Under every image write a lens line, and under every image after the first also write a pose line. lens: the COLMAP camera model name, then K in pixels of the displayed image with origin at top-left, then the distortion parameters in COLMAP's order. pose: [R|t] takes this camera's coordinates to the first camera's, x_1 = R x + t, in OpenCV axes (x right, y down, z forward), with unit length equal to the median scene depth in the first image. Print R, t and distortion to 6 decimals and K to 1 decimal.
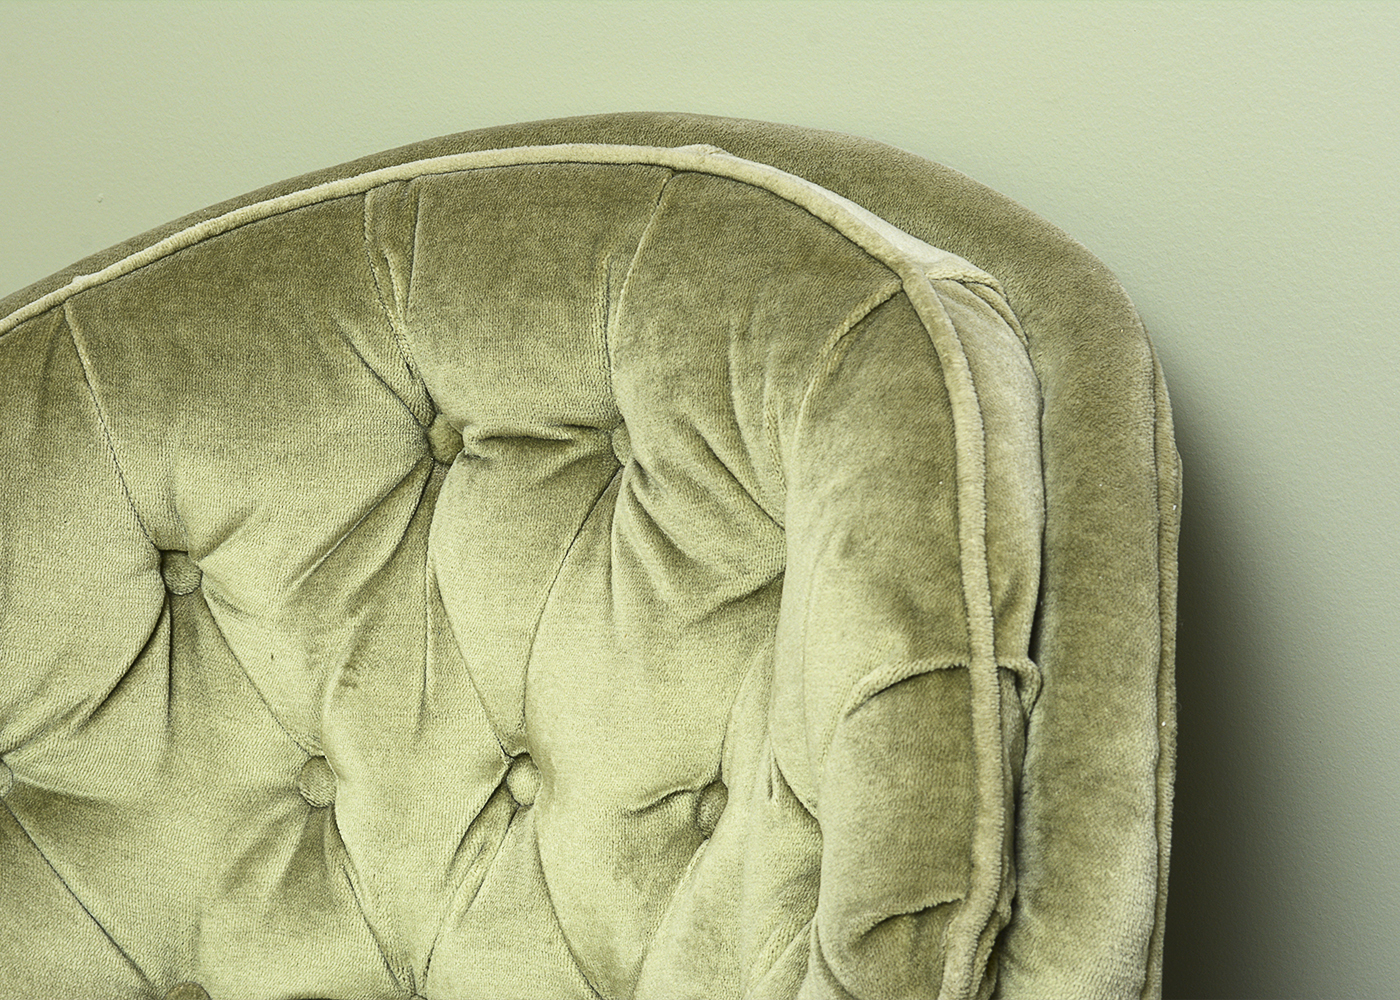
lens RADIAL K [[2988.3, 0, 700.0], [0, 2988.3, 500.0], [0, 0, 1]] dist [0.028261, -0.035552]
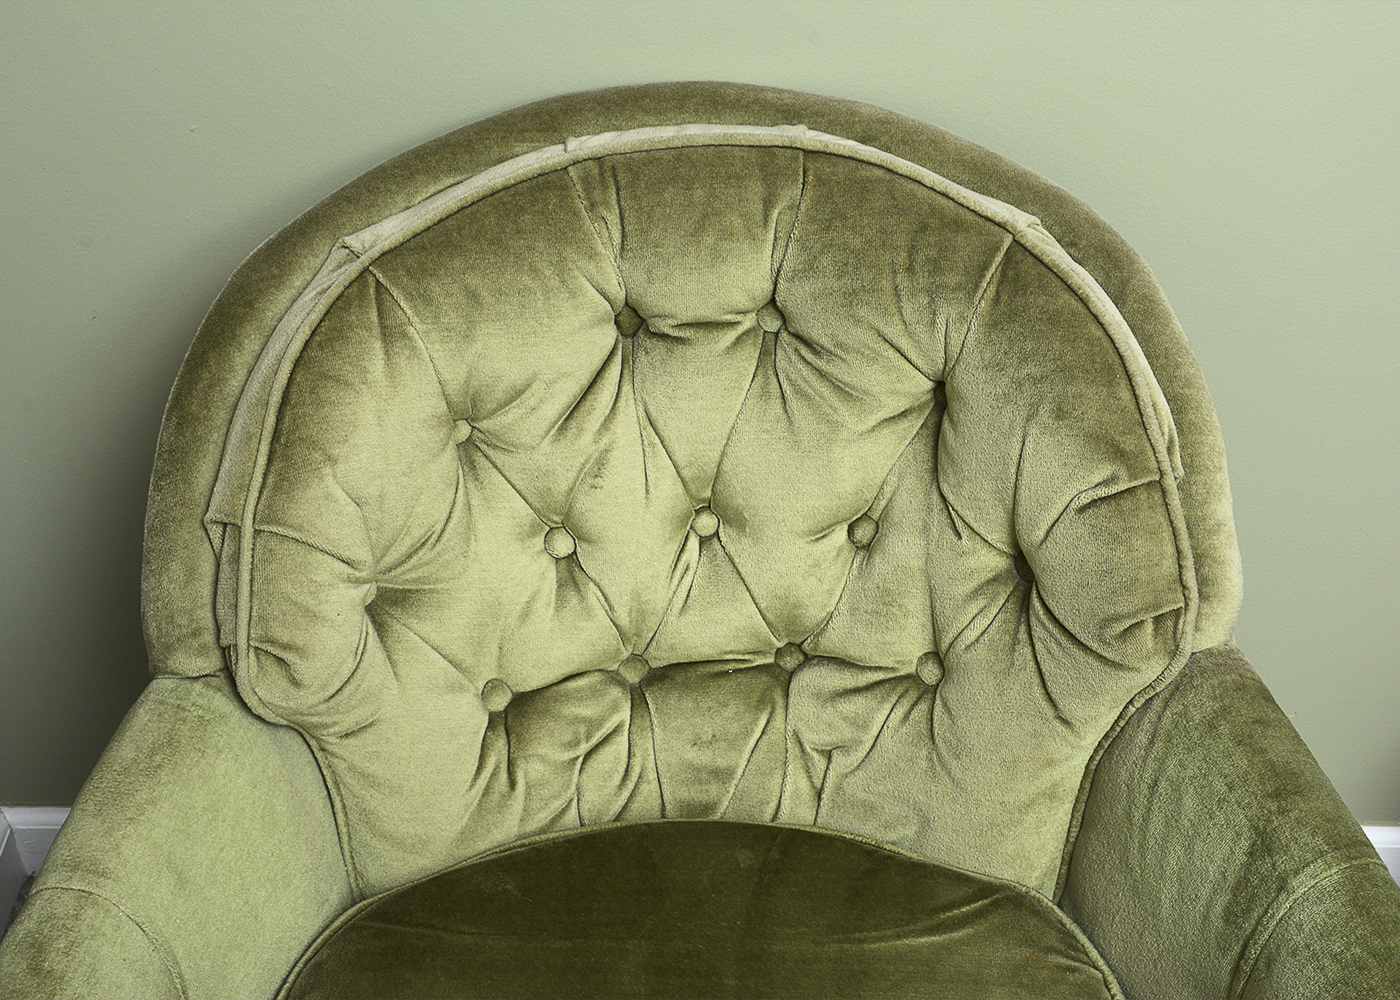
lens RADIAL K [[2024.2, 0, 700.0], [0, 2024.2, 500.0], [0, 0, 1]] dist [-0.007208, 0.056039]
pose [[0.845023, -0.217401, 0.488541, -0.590712], [0.052972, 0.943163, 0.328082, -0.276958], [-0.532099, -0.251358, 0.808511, 0.108641]]
